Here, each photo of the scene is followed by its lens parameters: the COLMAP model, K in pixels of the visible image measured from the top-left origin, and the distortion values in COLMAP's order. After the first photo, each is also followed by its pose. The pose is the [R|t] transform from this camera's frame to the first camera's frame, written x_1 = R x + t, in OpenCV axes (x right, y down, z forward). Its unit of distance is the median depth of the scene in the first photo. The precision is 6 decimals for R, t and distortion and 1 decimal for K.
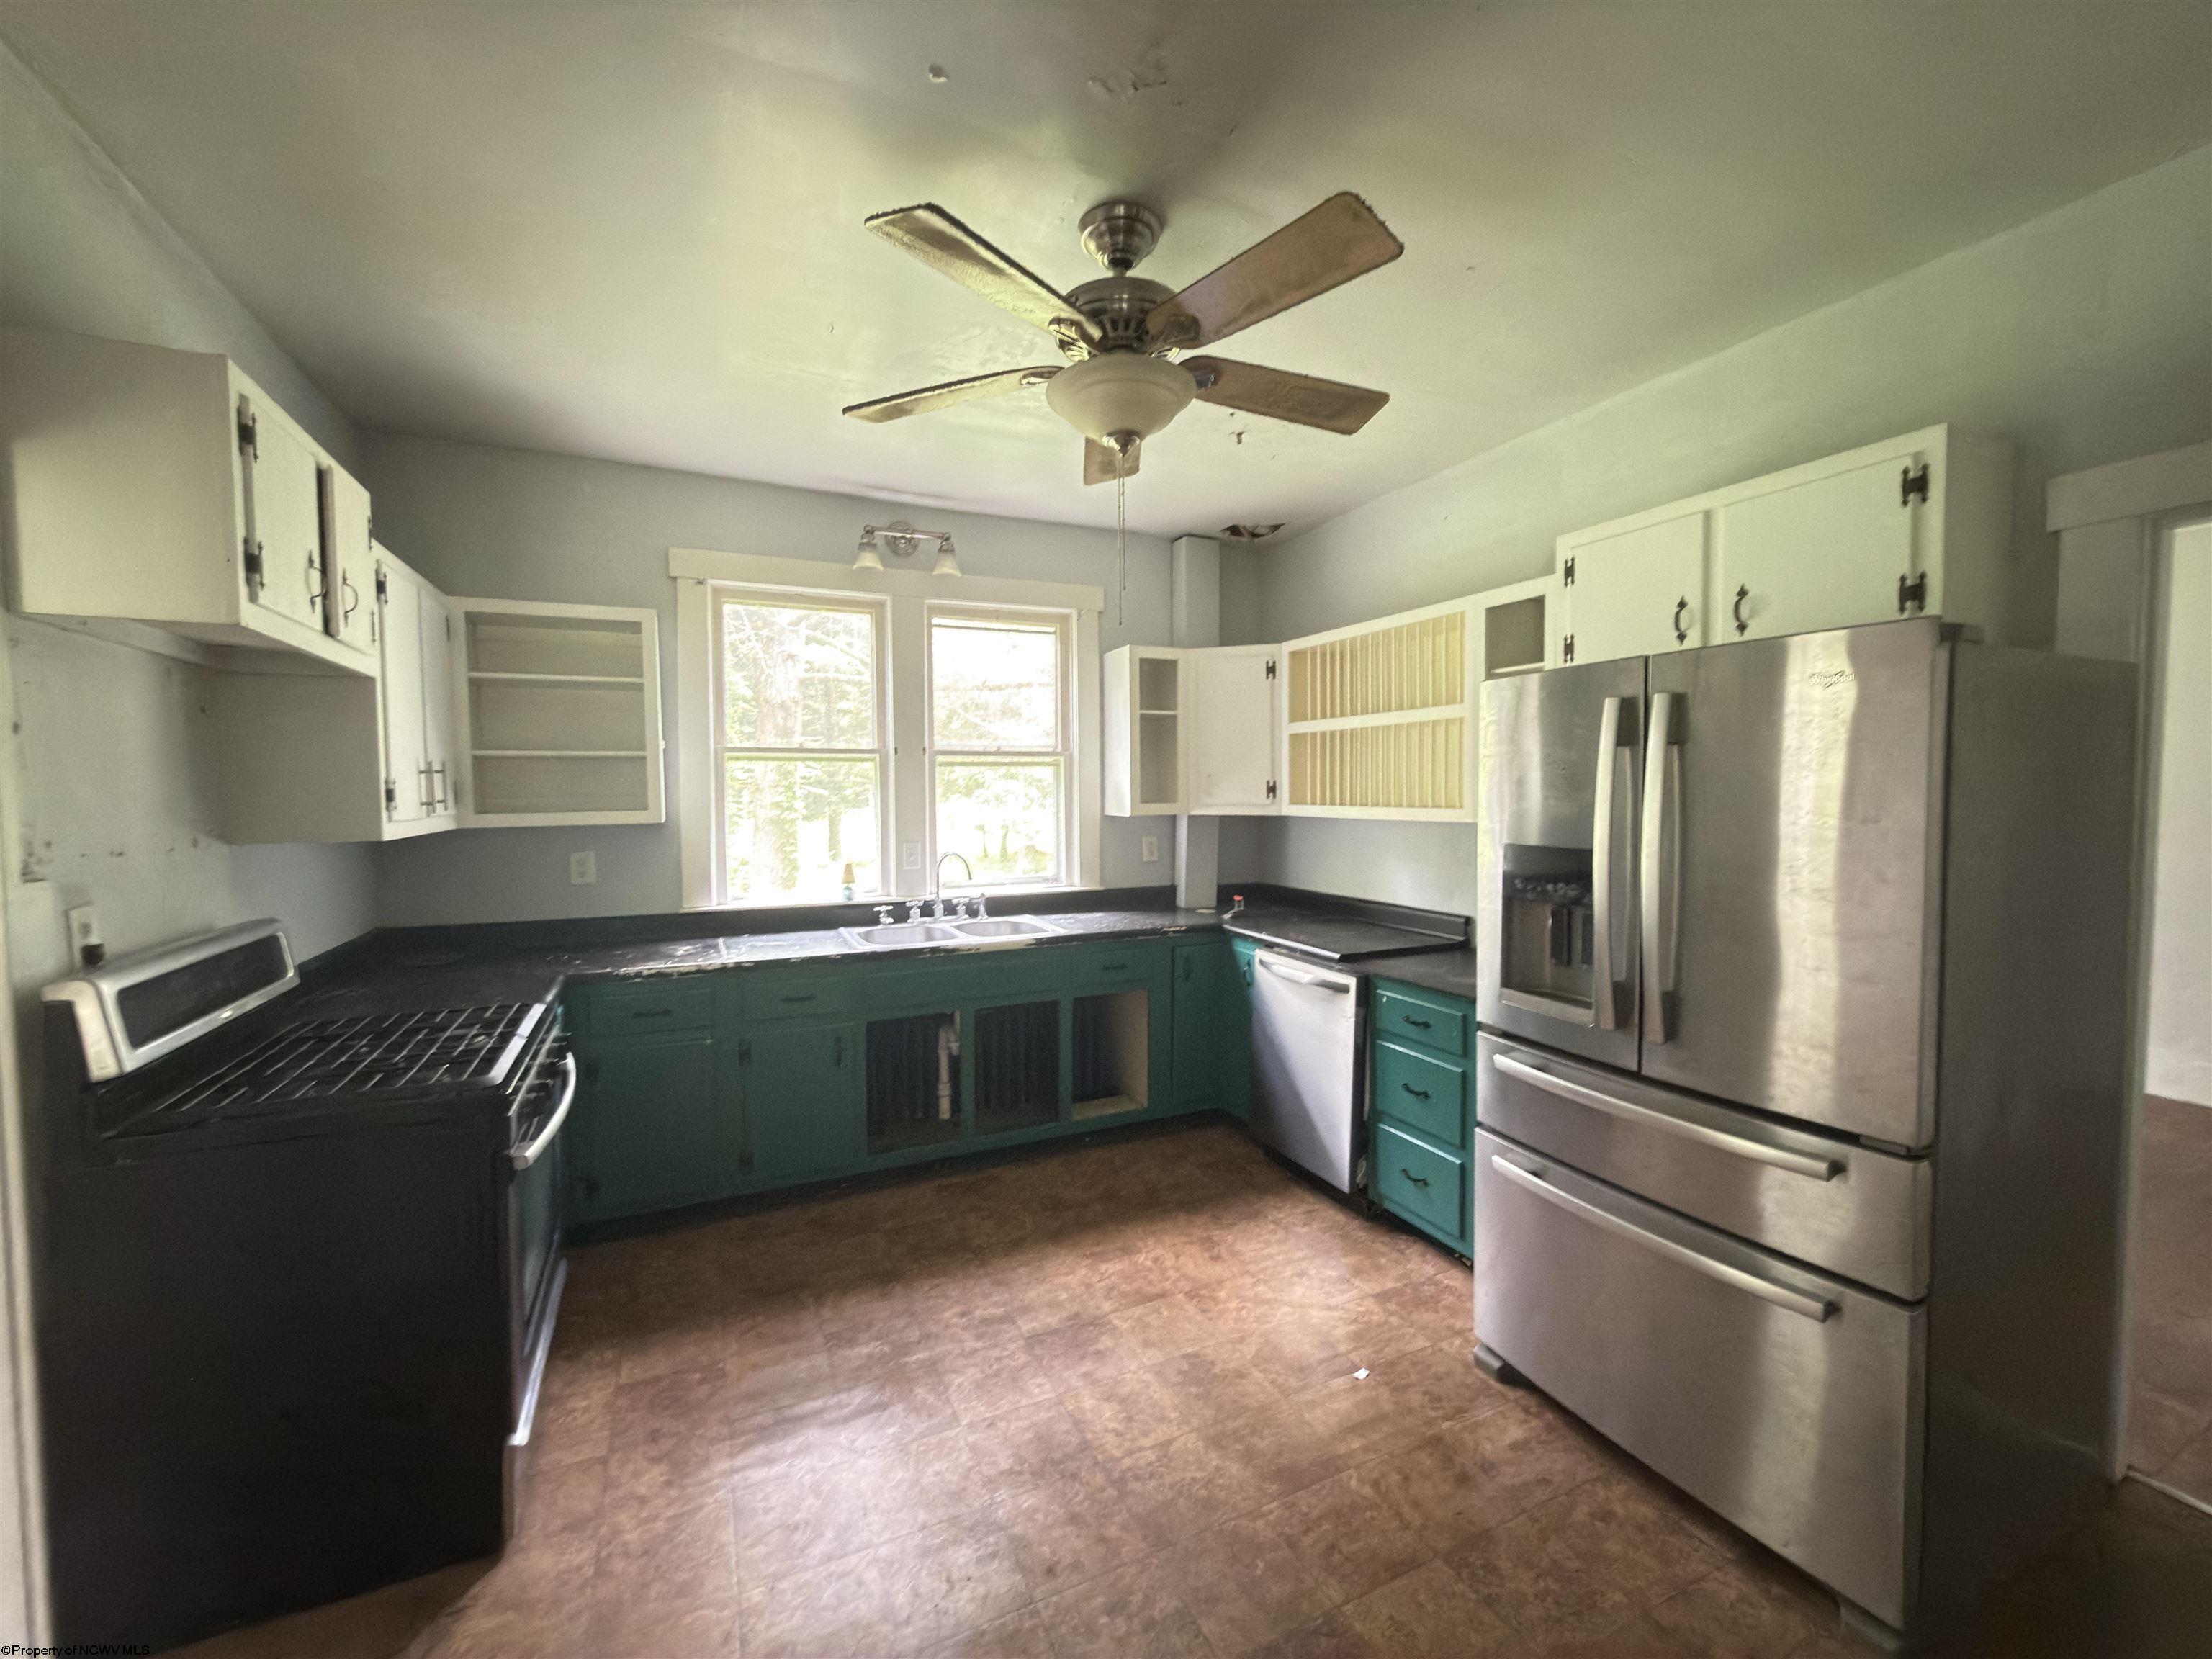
lens RADIAL K [[885.8, 0, 1106.0], [0, 885.8, 829.5], [0, 0, 1]] dist [0.001118, 0.000290]
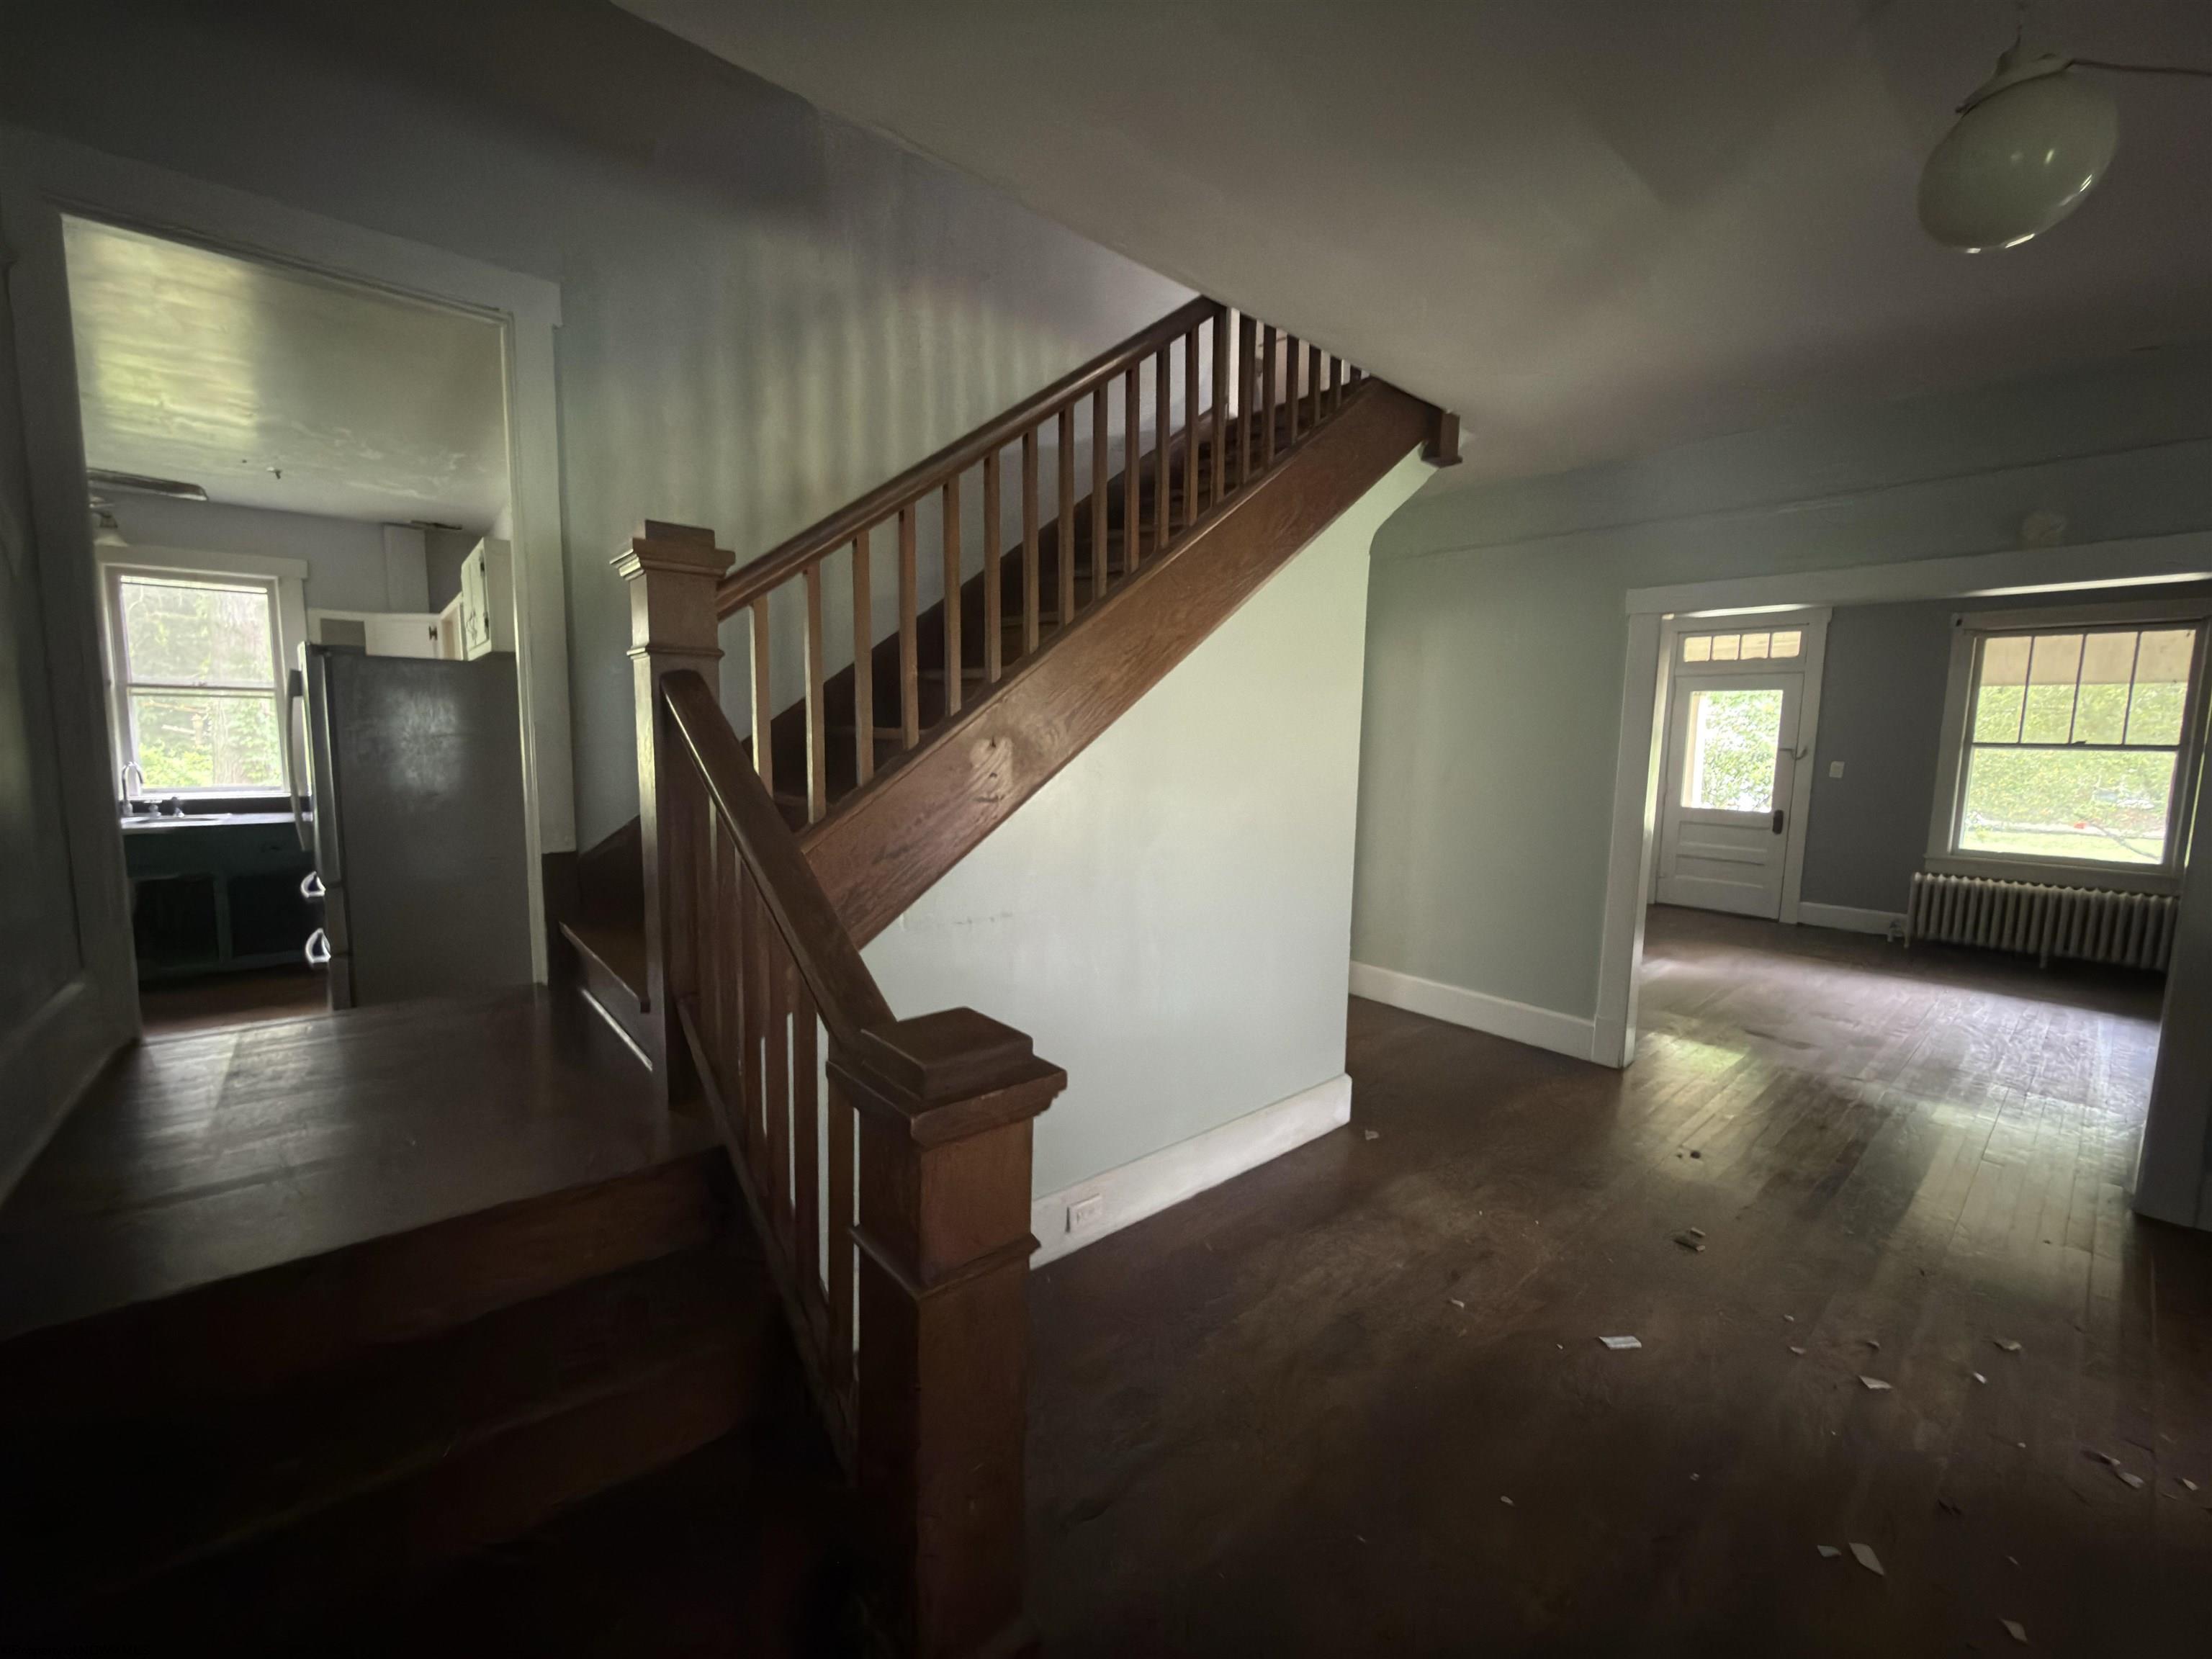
lens RADIAL K [[885.8, 0, 1106.0], [0, 885.8, 829.5], [0, 0, 1]] dist [0.001118, 0.000290]
pose [[0.965094, -0.005142, 0.261853, 0.774707], [-0.011912, 0.997911, 0.063502, 0.019326], [-0.261632, -0.064404, 0.963016, -0.561312]]
